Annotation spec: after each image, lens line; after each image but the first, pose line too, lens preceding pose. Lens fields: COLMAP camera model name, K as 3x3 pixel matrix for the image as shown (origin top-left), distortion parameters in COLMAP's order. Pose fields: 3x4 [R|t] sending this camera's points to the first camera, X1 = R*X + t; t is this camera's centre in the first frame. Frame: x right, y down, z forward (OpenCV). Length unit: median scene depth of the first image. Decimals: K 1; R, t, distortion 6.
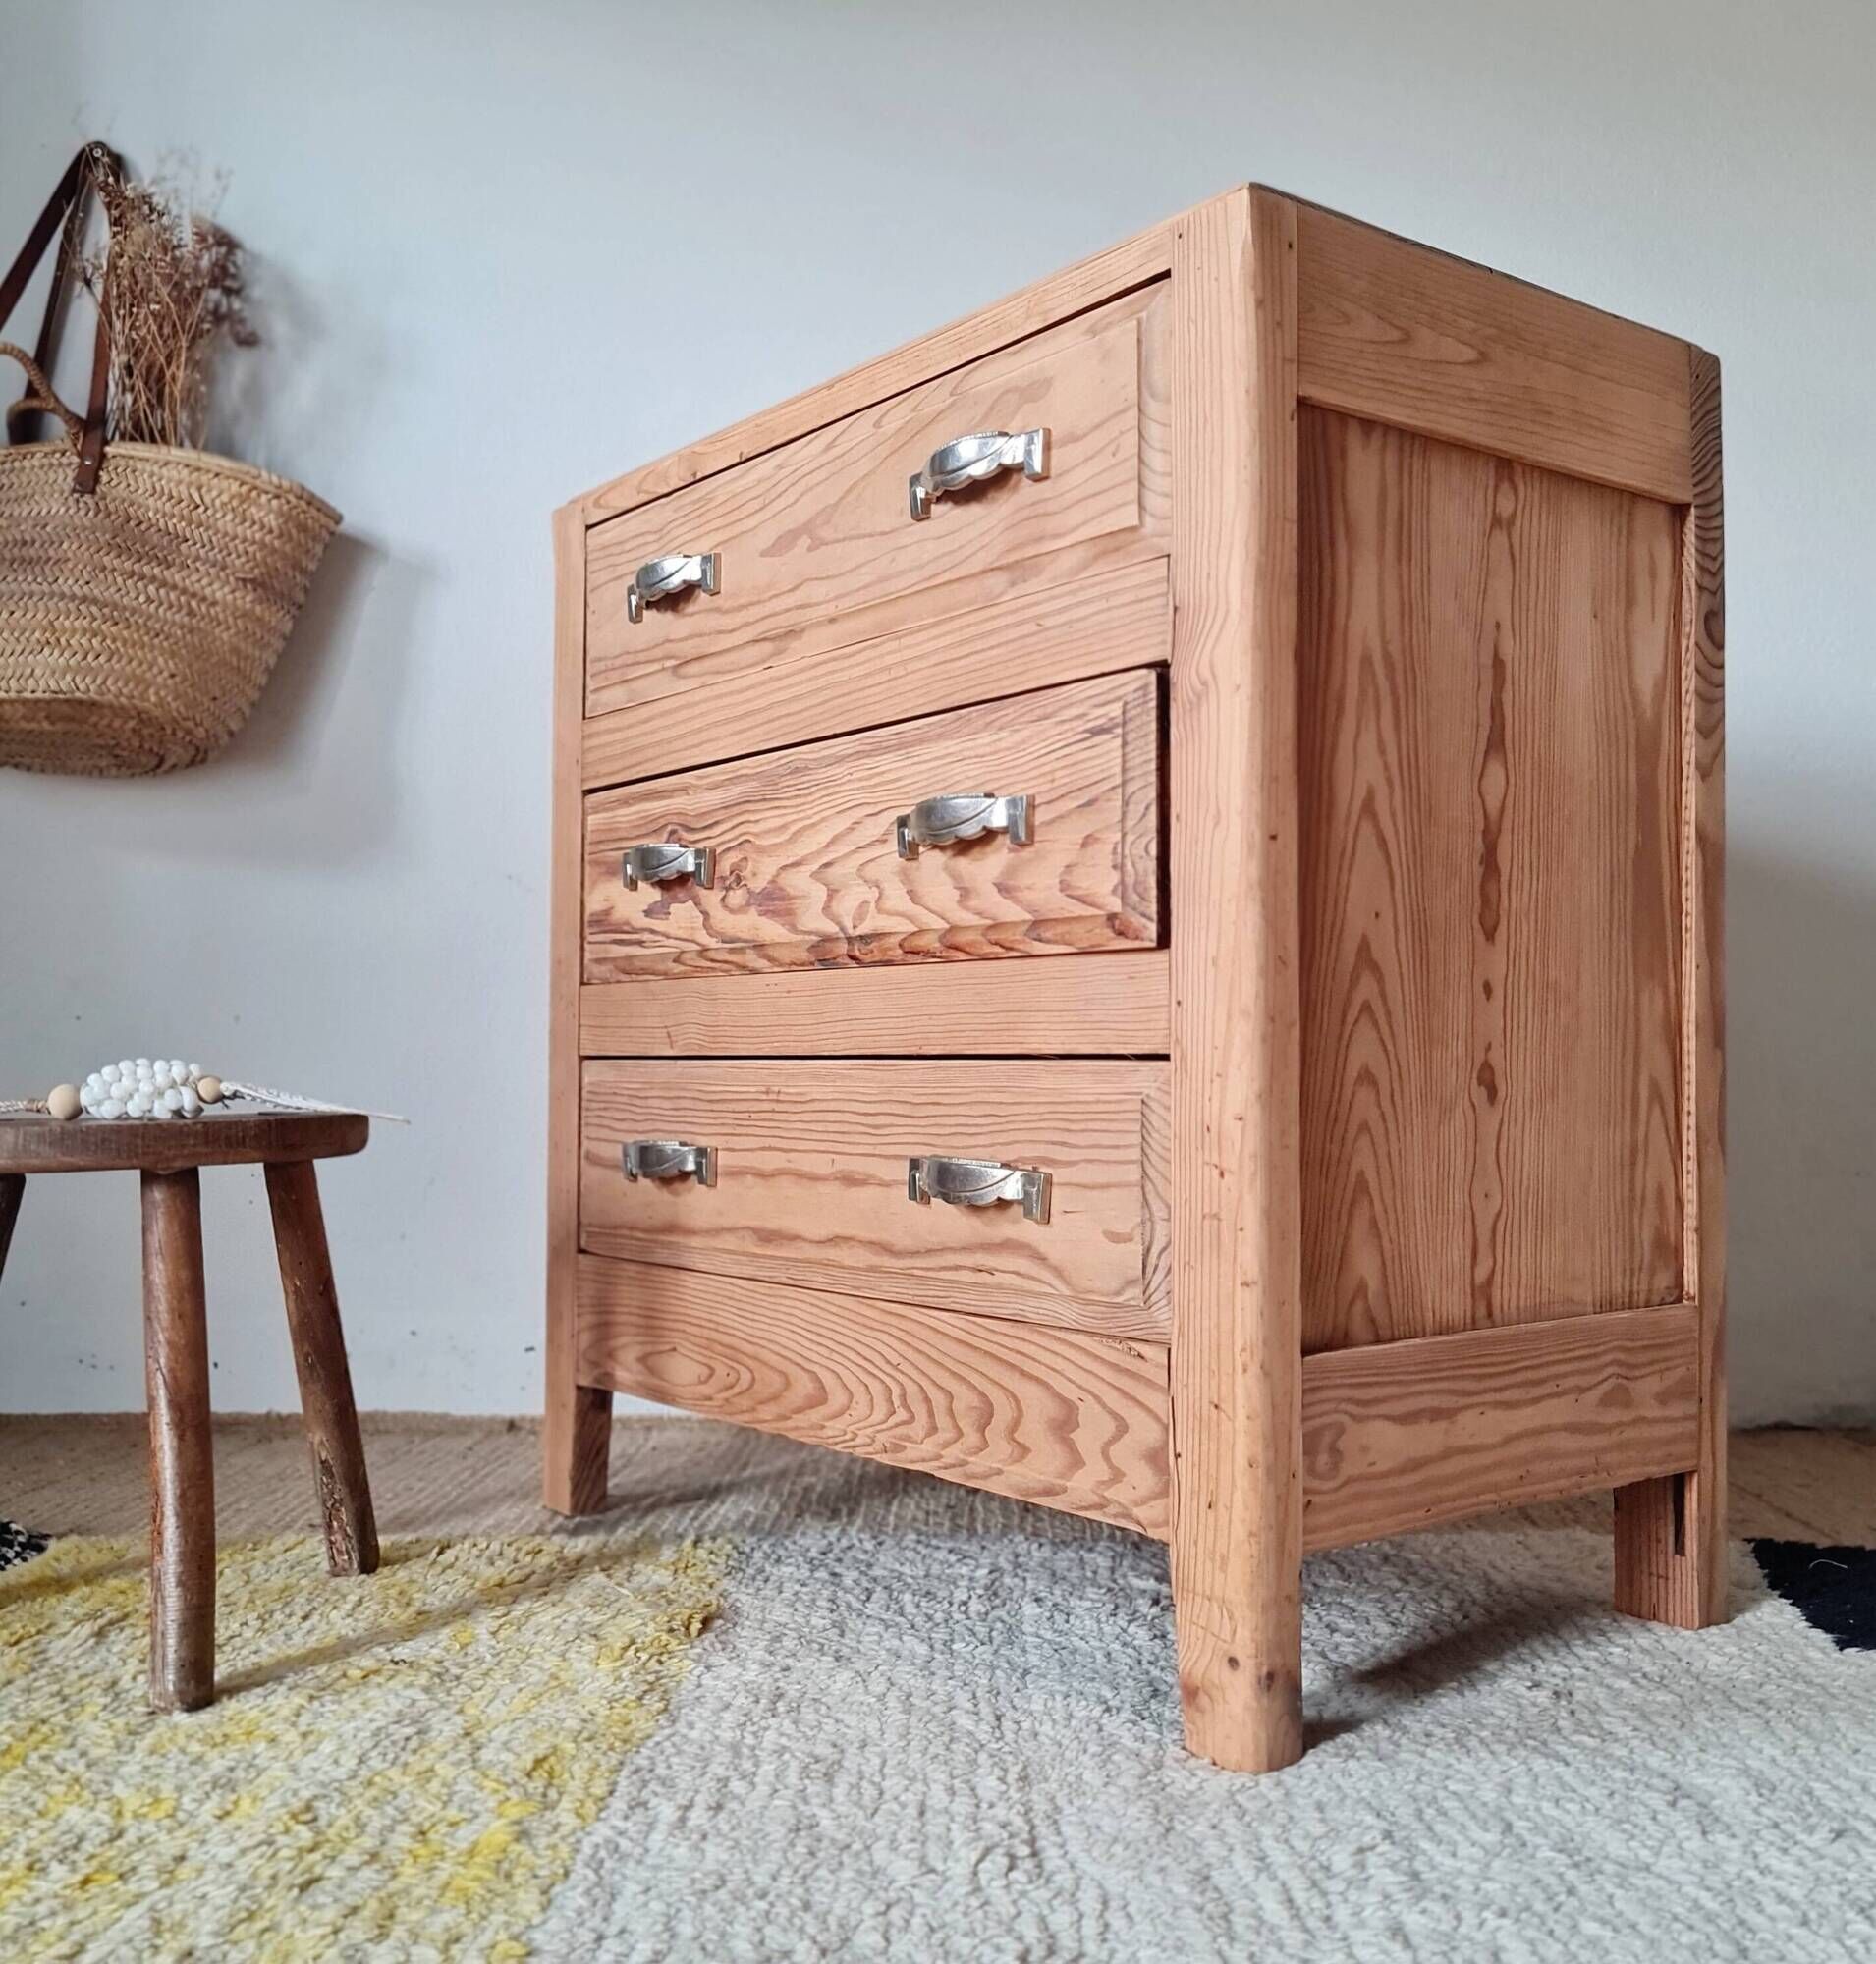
lens RADIAL K [[2066.9, 0, 940.2], [0, 2066.9, 955.8], [0, 0, 1]] dist [0.034745, -0.020121]
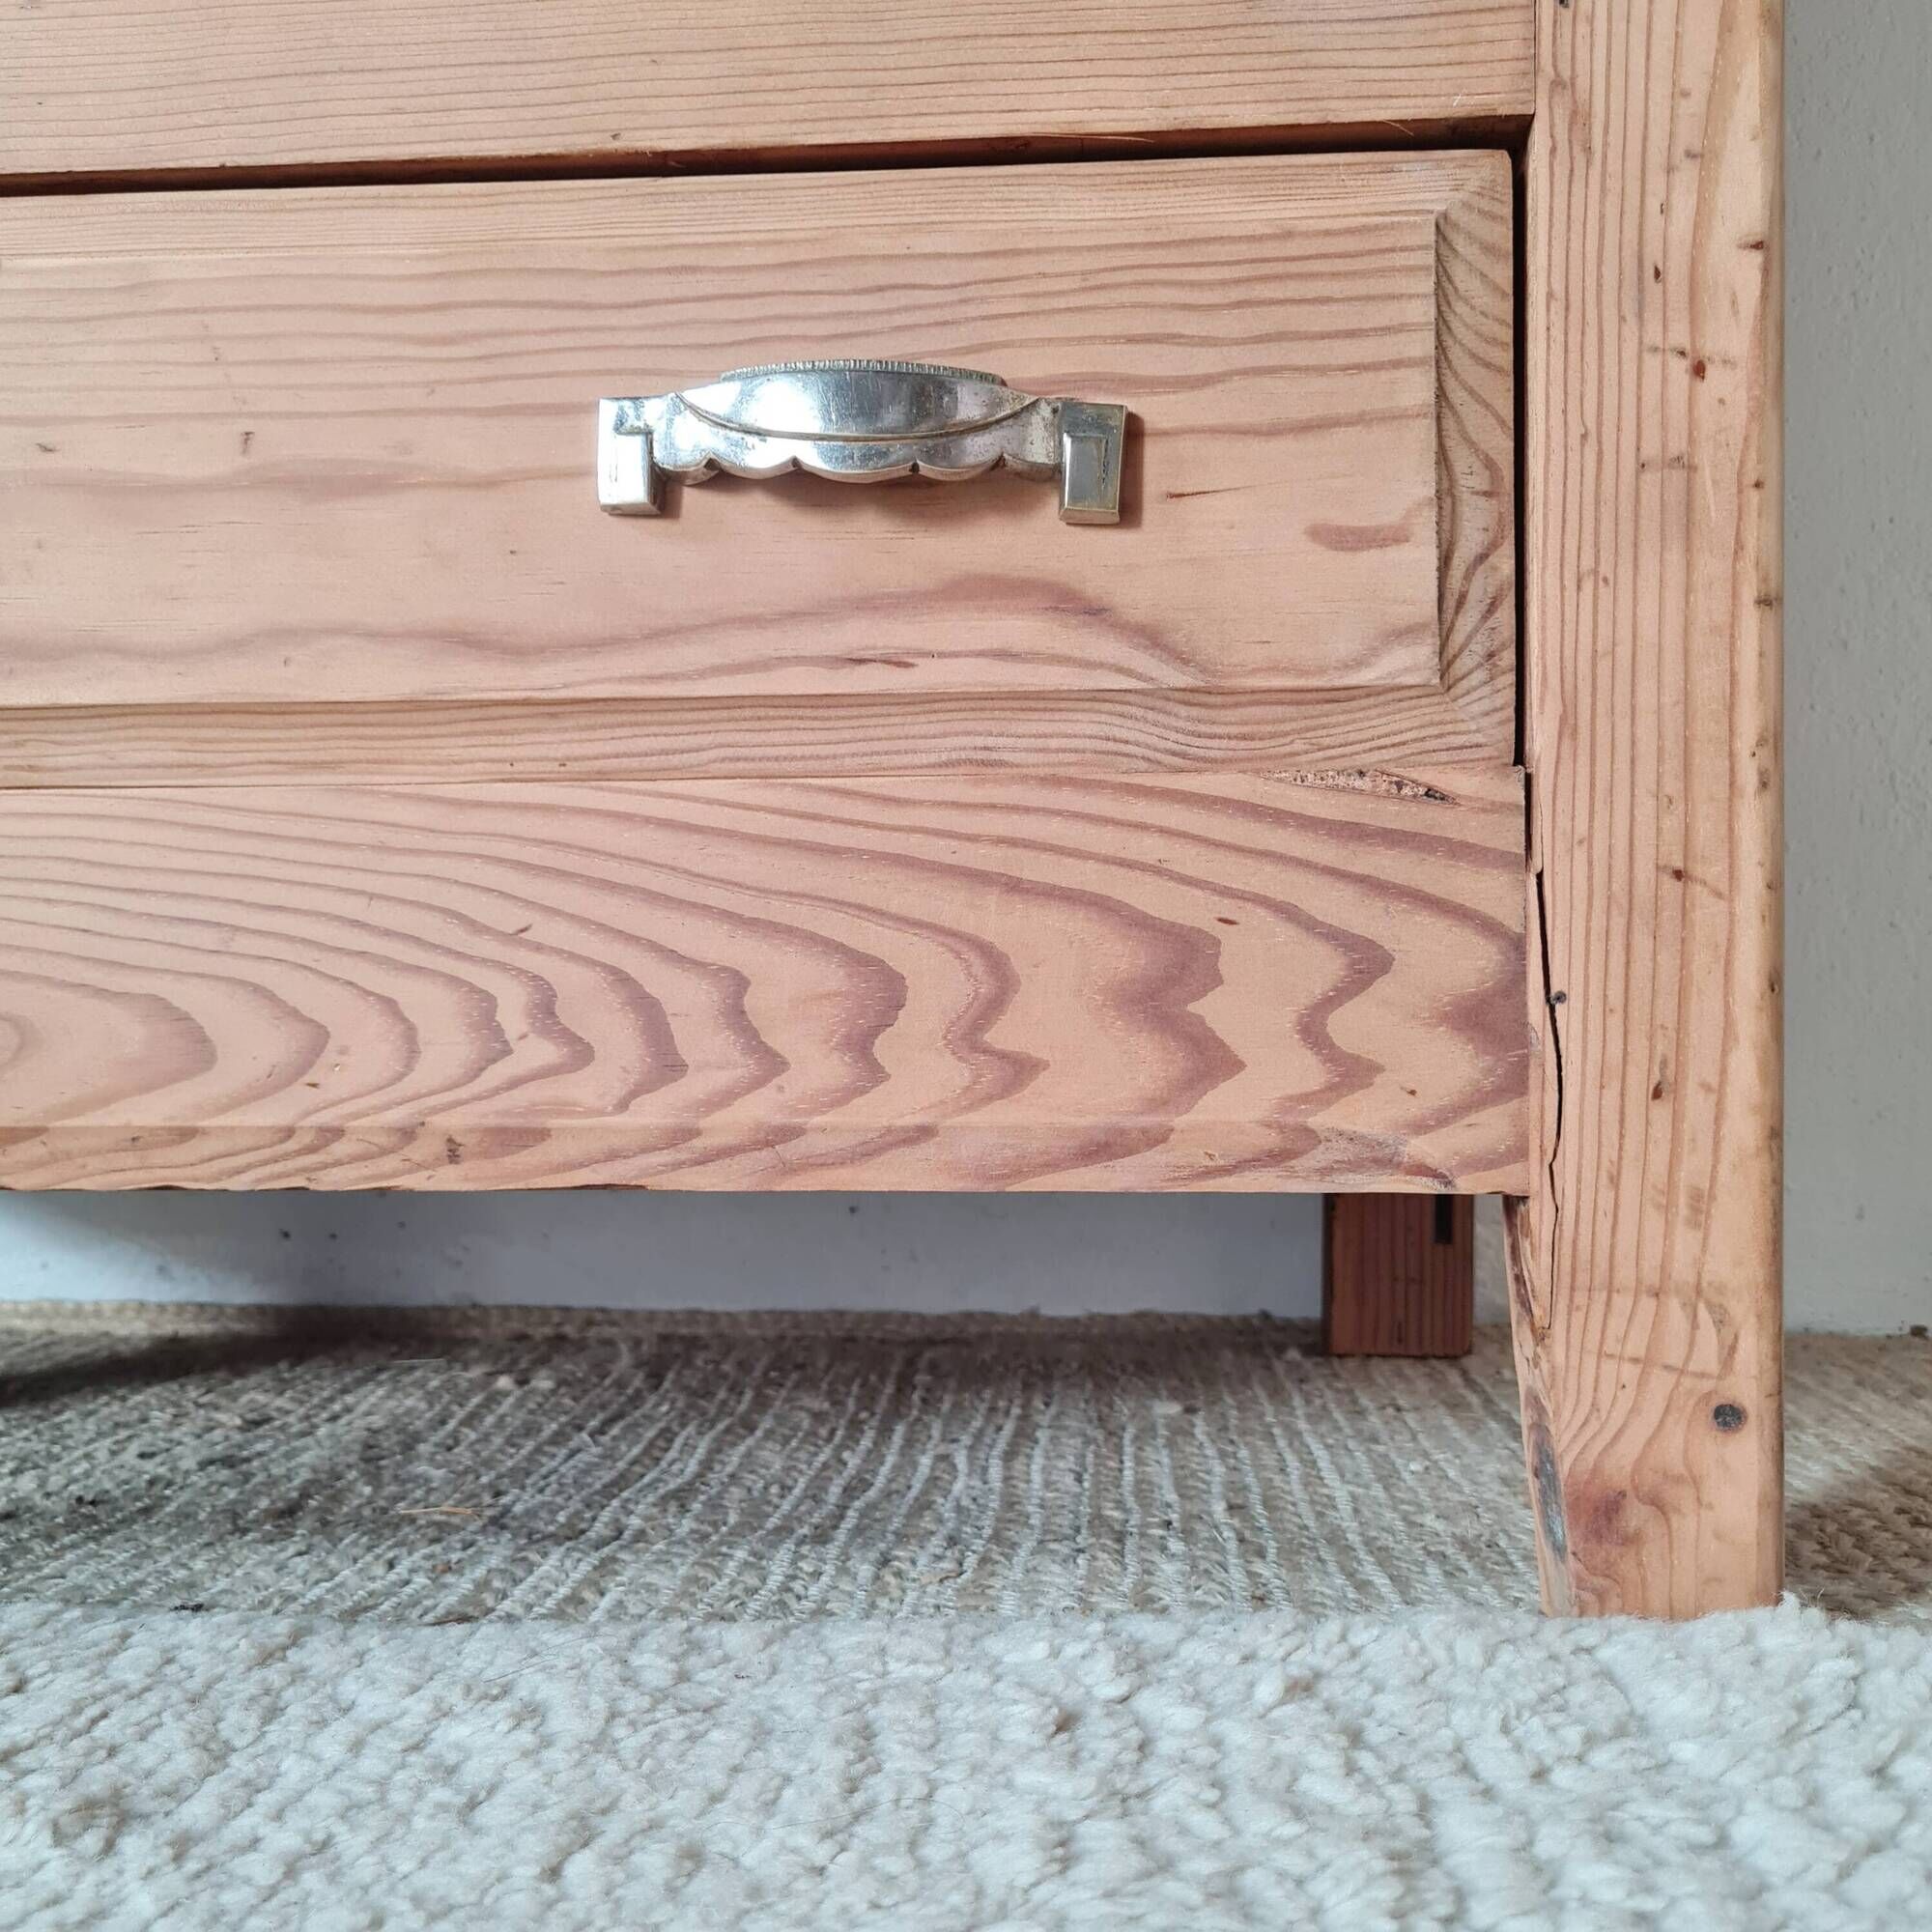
lens RADIAL K [[2093.7, 0, 974.7], [0, 2093.7, 995.7], [0, 0, 1]] dist [0.025396, -0.008601]
pose [[0.668666, 0.017815, 0.743350, -0.277439], [-0.034172, 0.999393, 0.006788, 0.217213], [-0.742778, -0.029941, 0.668868, 0.708290]]
